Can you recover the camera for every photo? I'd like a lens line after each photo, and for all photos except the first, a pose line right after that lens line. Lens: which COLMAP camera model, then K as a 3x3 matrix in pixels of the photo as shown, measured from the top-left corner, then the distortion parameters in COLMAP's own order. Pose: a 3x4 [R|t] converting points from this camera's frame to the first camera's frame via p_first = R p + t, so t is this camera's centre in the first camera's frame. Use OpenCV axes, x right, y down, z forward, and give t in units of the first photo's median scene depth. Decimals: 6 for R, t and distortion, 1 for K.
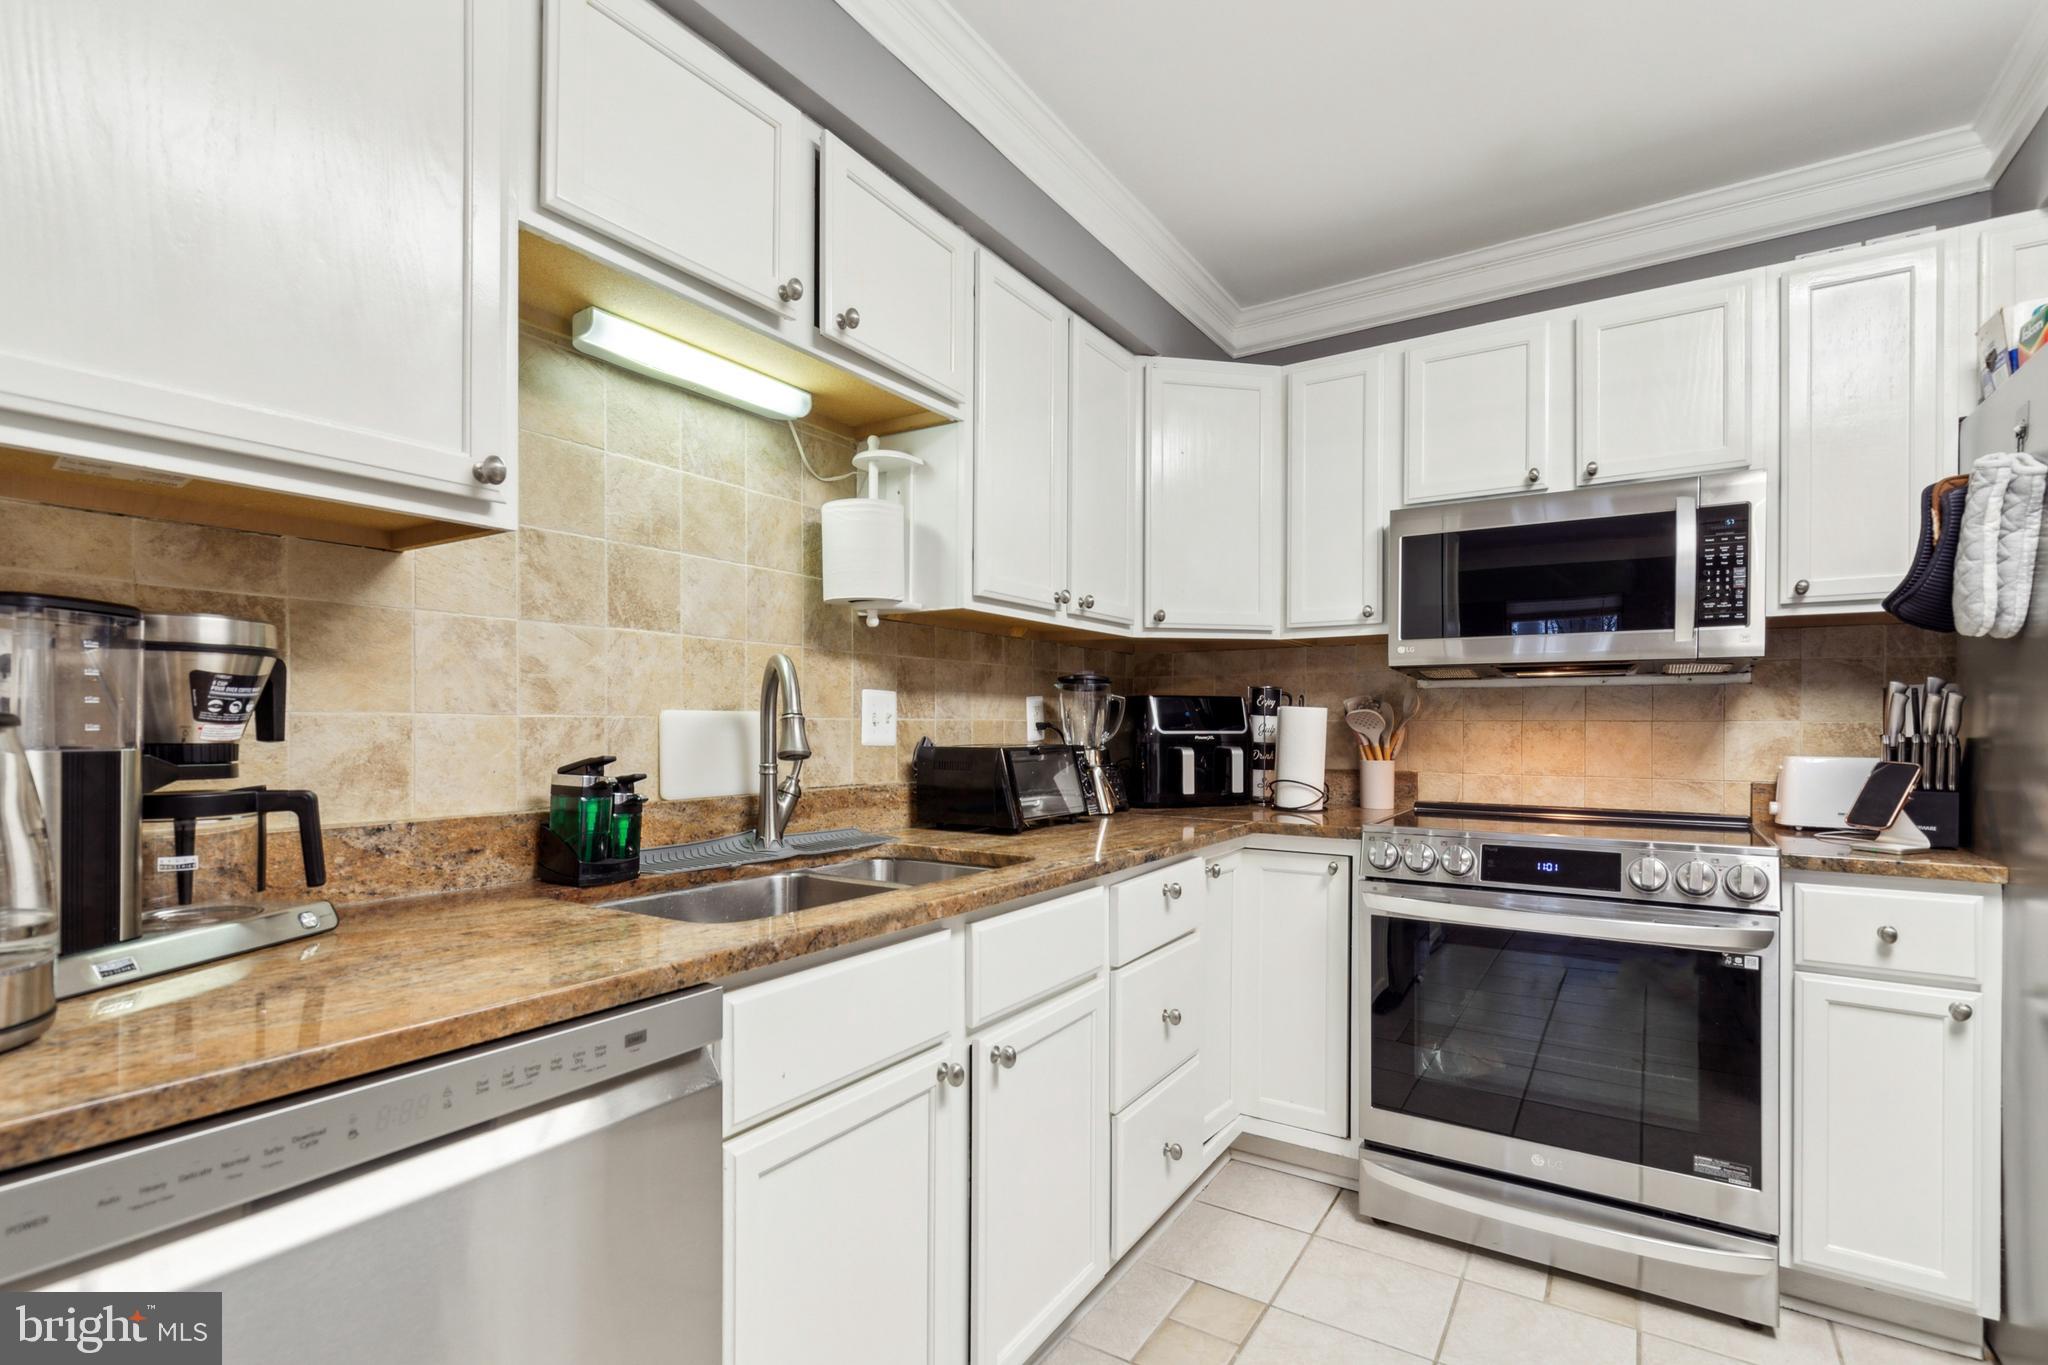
lens RADIAL K [[953.0, 0, 1024.7], [0, 953.0, 721.0], [0, 0, 1]] dist [0.003618, 0.001278]
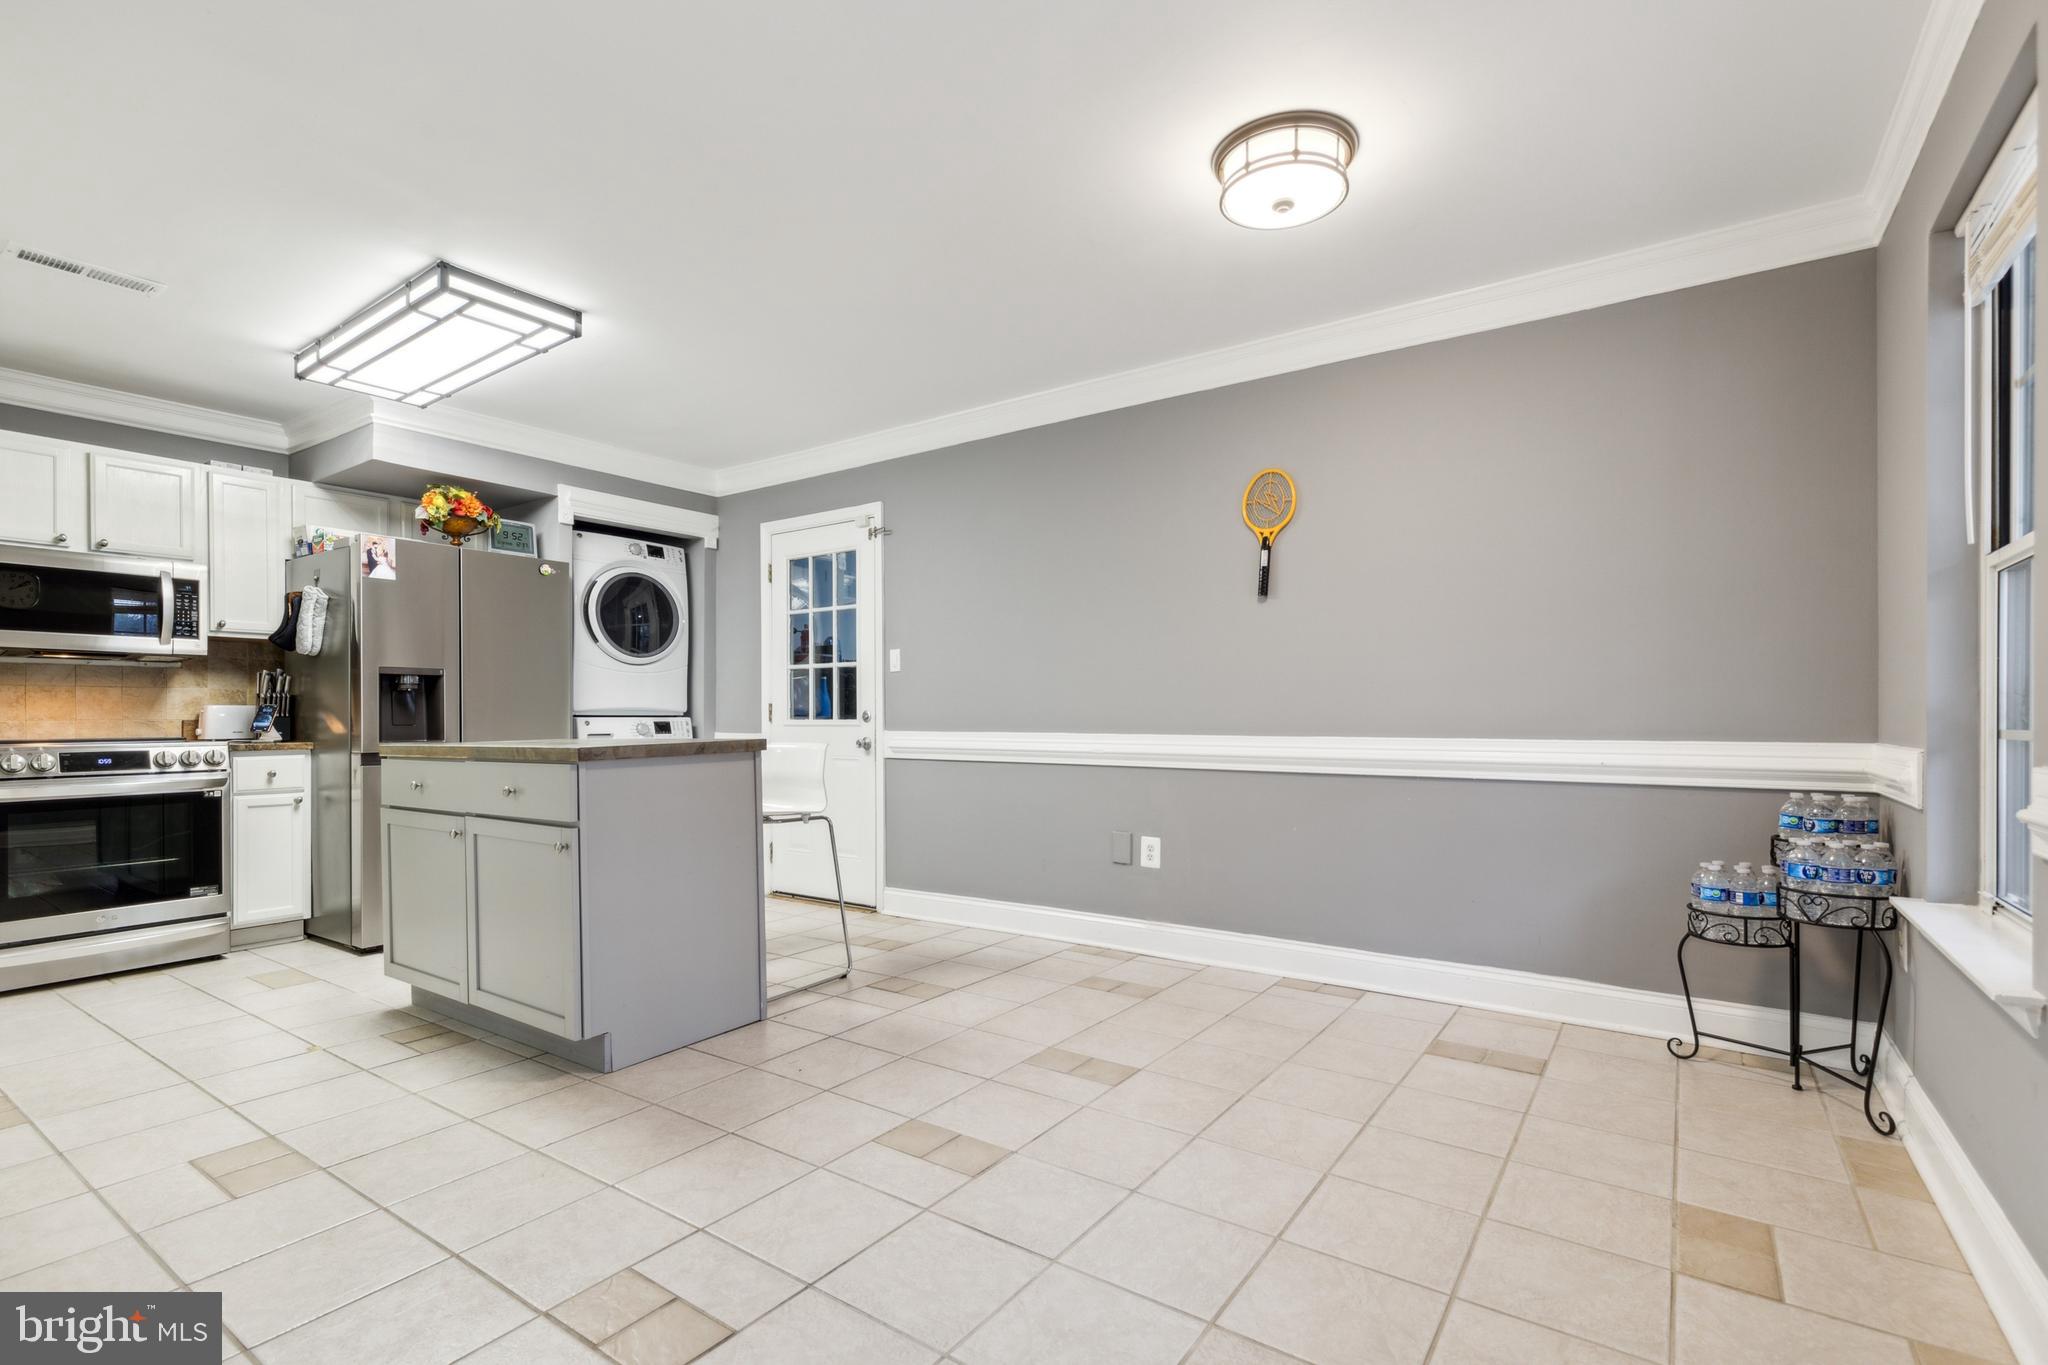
lens RADIAL K [[953.0, 0, 1024.7], [0, 953.0, 721.0], [0, 0, 1]] dist [0.003618, 0.001278]
pose [[0.038045, -0.007871, 0.999245, -1.312279], [0.002220, 0.999967, 0.007792, 0.066992], [-0.999274, 0.001921, 0.038061, -0.909939]]
